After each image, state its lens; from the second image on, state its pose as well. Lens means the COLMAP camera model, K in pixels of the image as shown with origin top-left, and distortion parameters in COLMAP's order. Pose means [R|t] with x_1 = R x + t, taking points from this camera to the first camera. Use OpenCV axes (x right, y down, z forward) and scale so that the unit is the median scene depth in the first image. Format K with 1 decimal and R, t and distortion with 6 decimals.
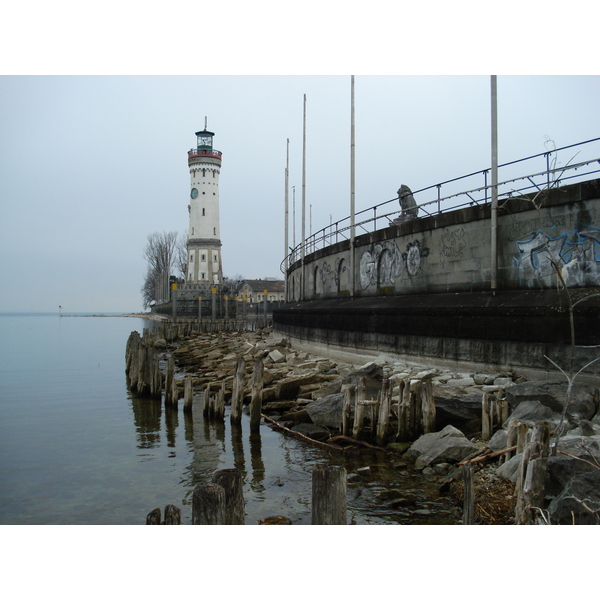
lens RADIAL K [[761.6, 0, 301.6], [0, 761.6, 301.0], [0, 0, 1]] dist [-0.058207, 0.000000]
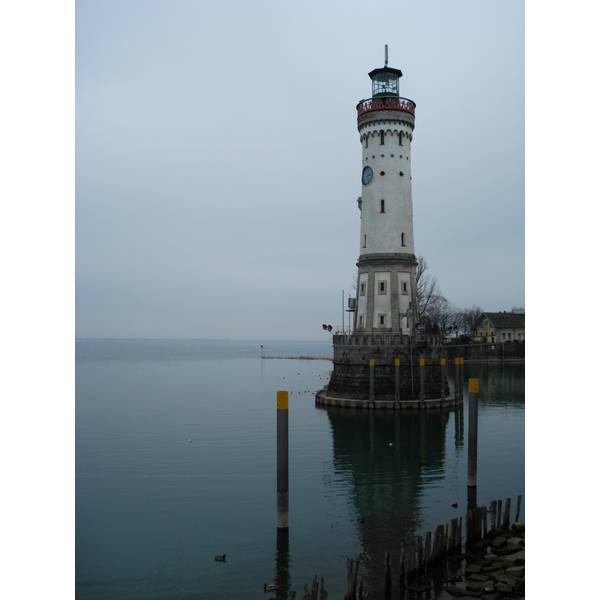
lens RADIAL K [[761.6, 0, 301.2], [0, 761.6, 299.2], [0, 0, 1]] dist [-0.058207, 0.000000]
pose [[0.946838, -0.016898, -0.321267, -0.005694], [0.004367, 0.999203, -0.039685, -0.026003], [0.321681, 0.036173, 0.946157, 0.446257]]
